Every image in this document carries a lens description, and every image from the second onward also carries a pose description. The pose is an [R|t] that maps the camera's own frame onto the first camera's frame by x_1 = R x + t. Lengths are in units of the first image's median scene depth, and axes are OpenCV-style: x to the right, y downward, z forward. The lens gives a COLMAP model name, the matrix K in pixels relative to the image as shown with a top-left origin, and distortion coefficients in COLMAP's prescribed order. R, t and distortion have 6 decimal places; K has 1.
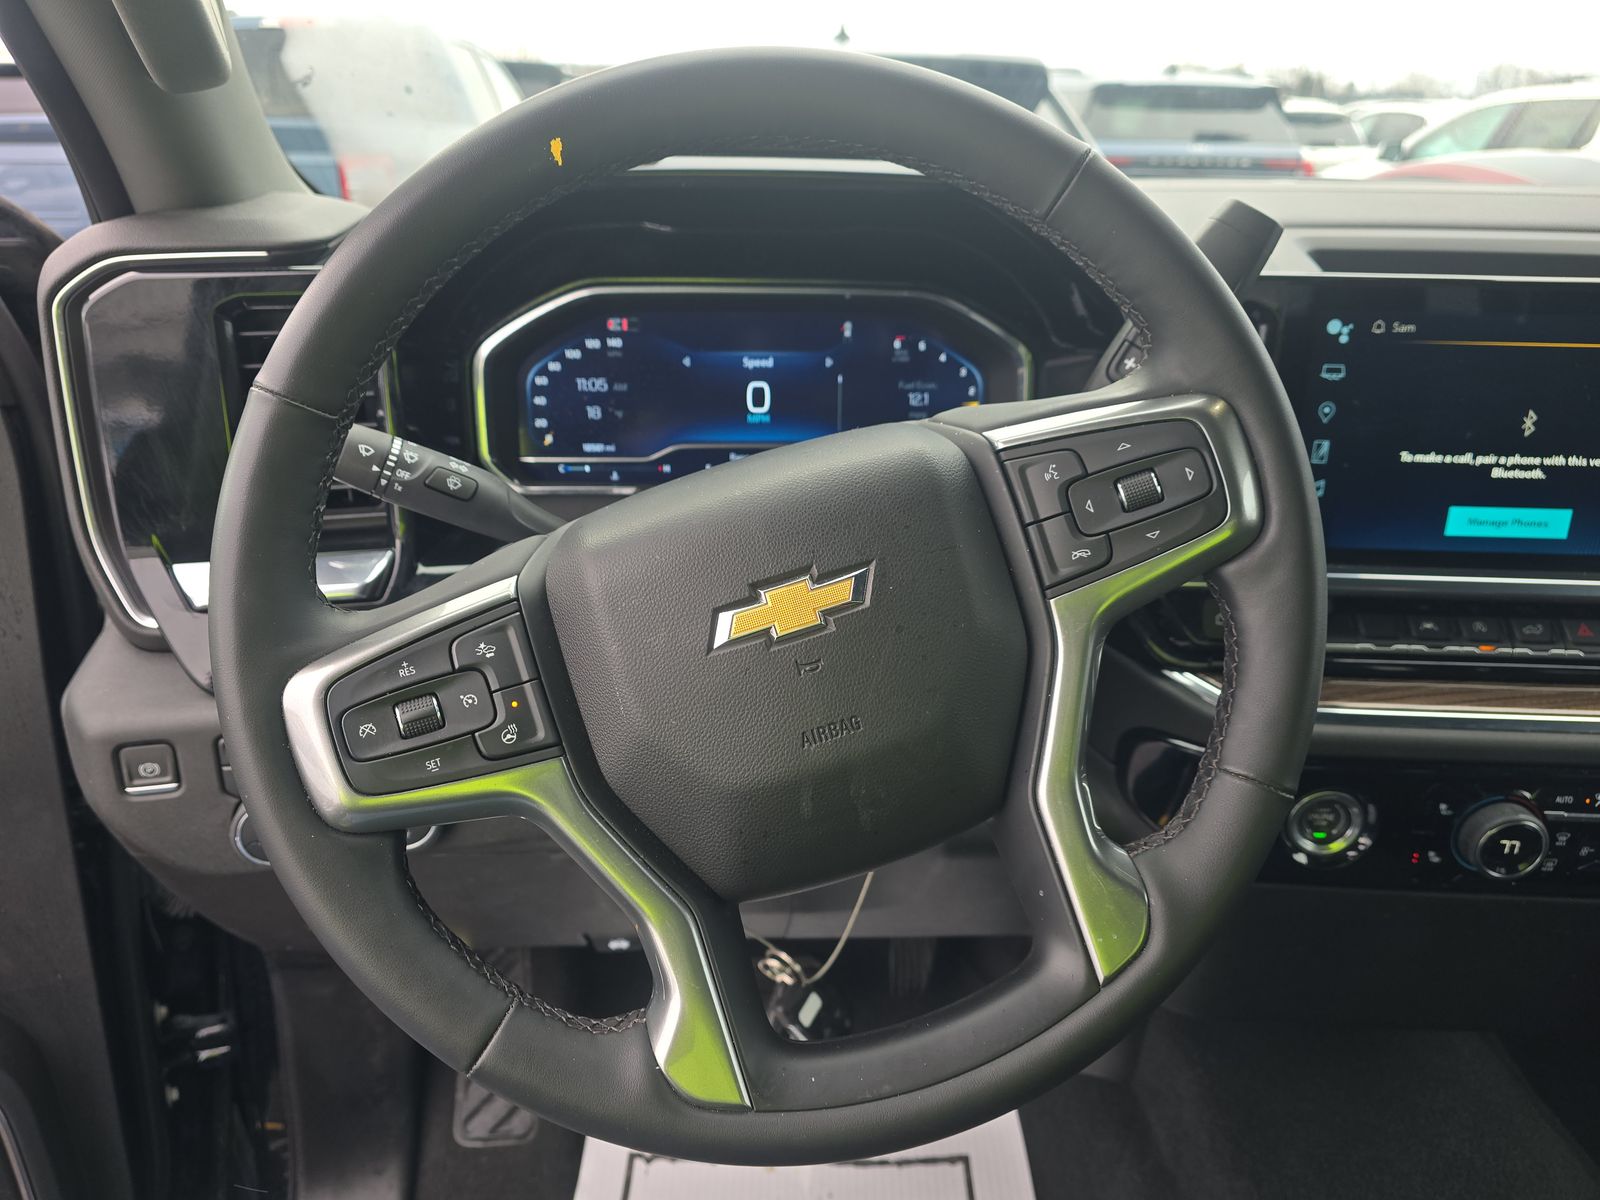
lens RADIAL K [[1098.2, 0, 800.0], [0, 1098.2, 600.0], [0, 0, 1]] dist [0.020420, 0.000354]
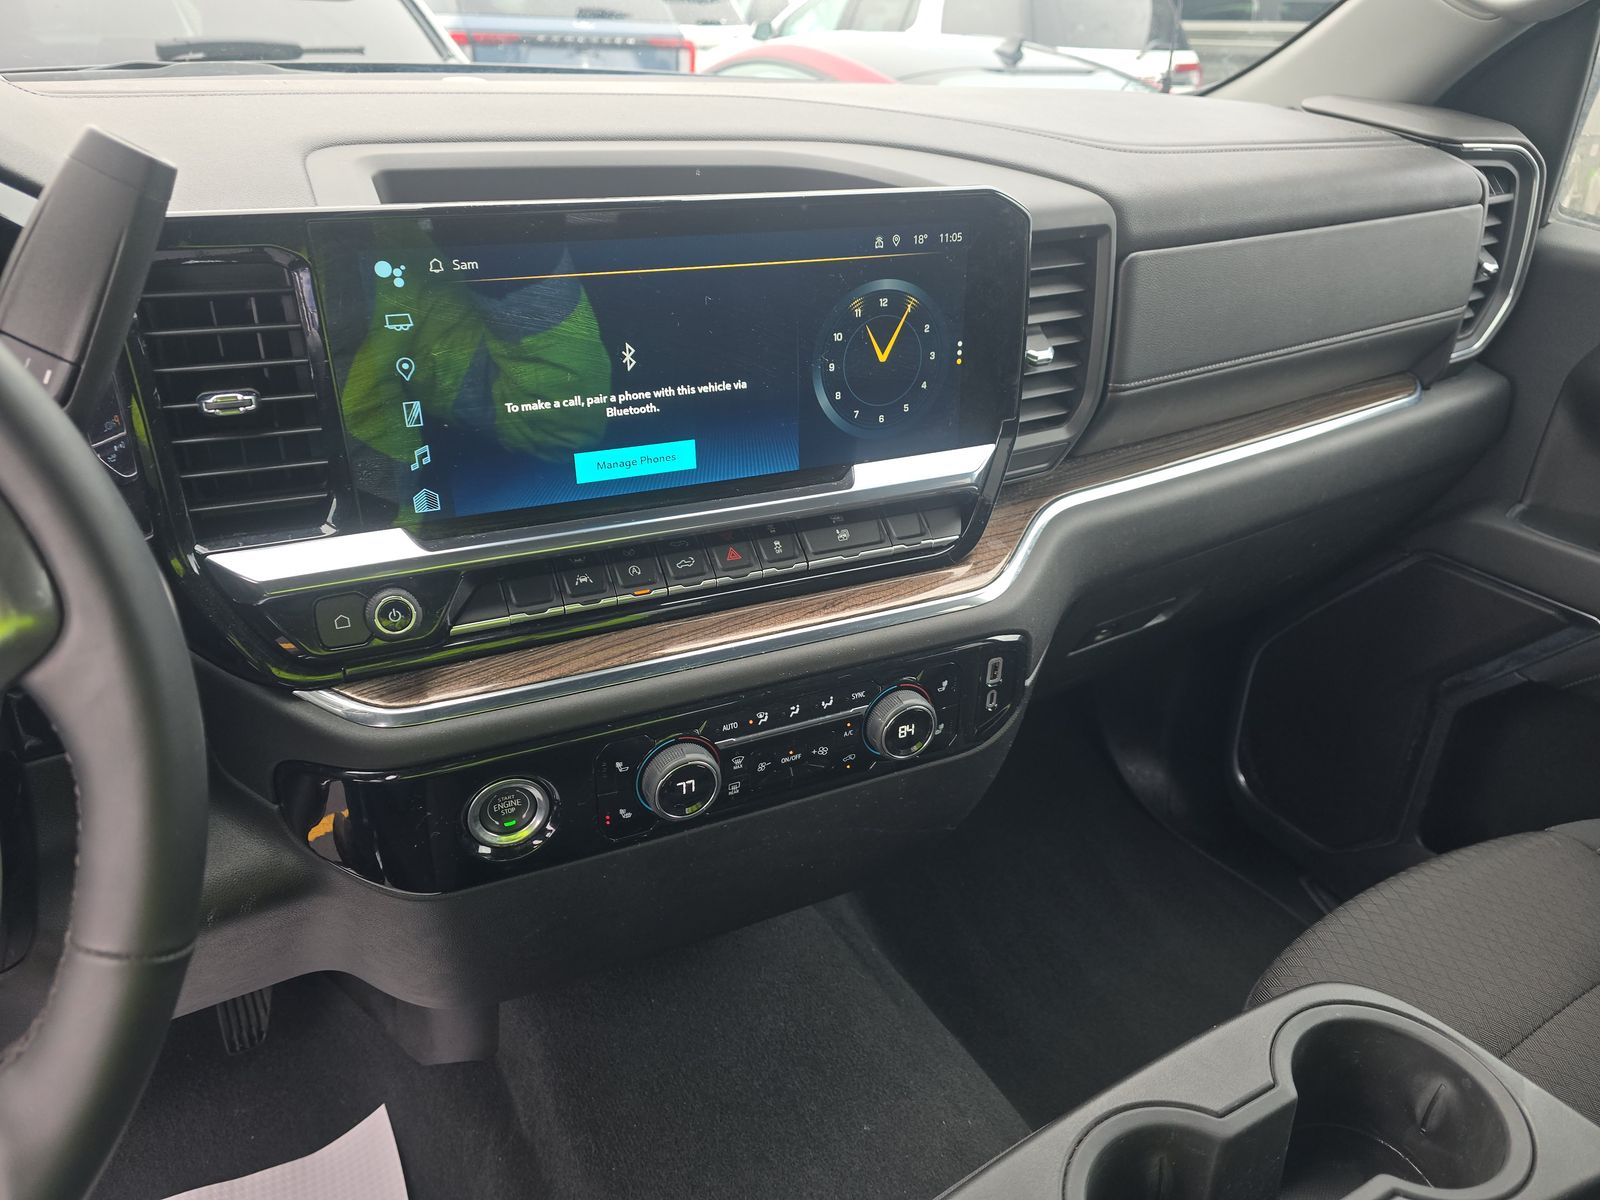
lens RADIAL K [[1075.2, 0, 800.0], [0, 1075.2, 600.0], [0, 0, 1]] dist [0.049786, -0.001901]
pose [[0.896688, -0.203721, 0.392999, 0.378460], [0.163590, 0.977463, 0.133436, -0.054322], [-0.411326, -0.055360, 0.909806, 0.081590]]
